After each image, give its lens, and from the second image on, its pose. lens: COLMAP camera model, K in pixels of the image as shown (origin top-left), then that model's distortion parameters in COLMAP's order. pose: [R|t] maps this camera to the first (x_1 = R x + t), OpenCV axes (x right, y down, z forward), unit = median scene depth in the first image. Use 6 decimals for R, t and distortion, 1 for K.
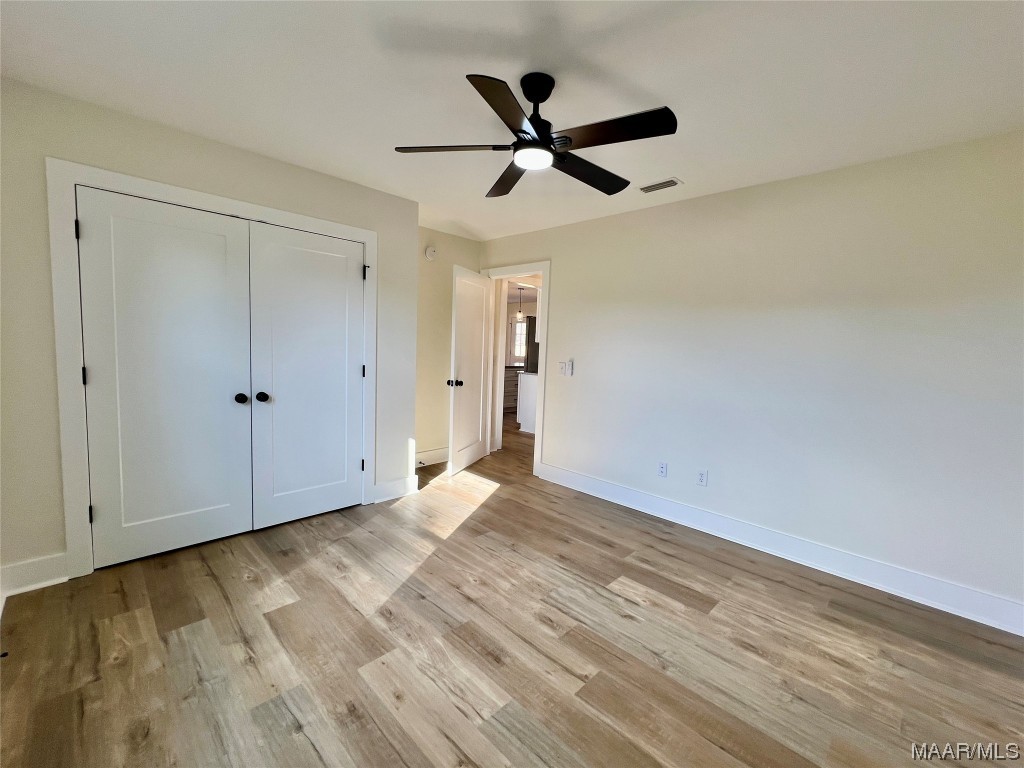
lens RADIAL K [[412.7, 0, 513.7], [0, 412.7, 382.3], [0, 0, 1]] dist [-0.001710, 0.000926]
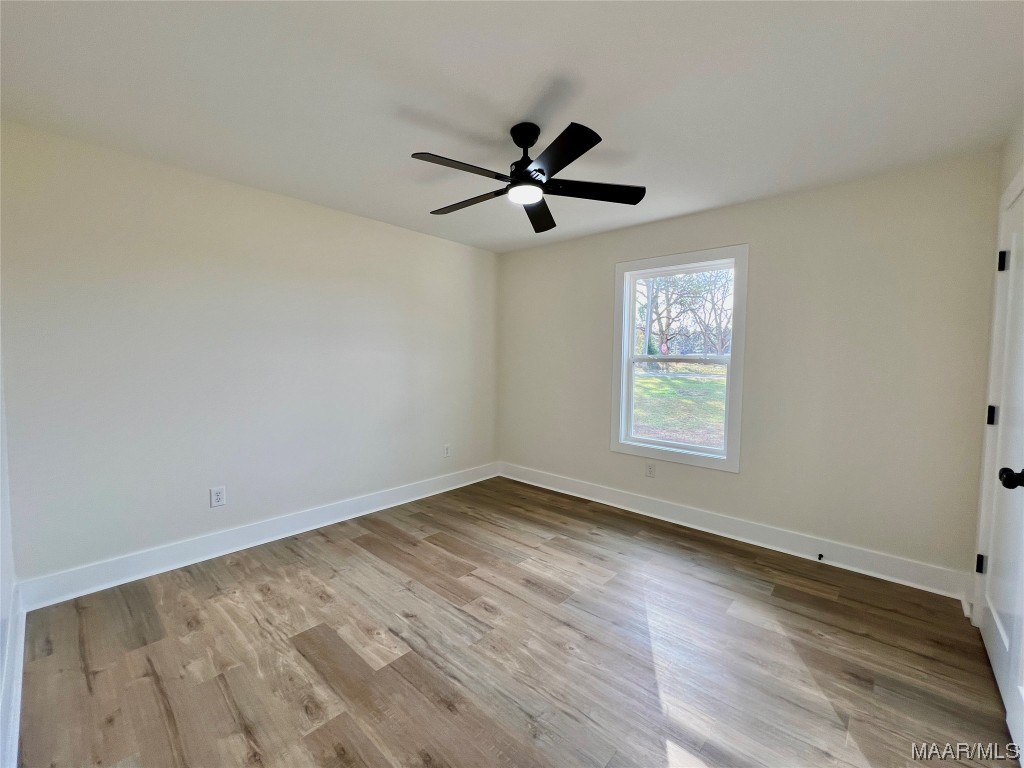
lens RADIAL K [[412.7, 0, 511.7], [0, 412.7, 383.0], [0, 0, 1]] dist [-0.001710, 0.000926]
pose [[-0.997542, -0.048805, -0.050289, 0.100180], [-0.055948, 0.986772, 0.152153, -0.172331], [0.042198, 0.154592, -0.987077, 1.881335]]
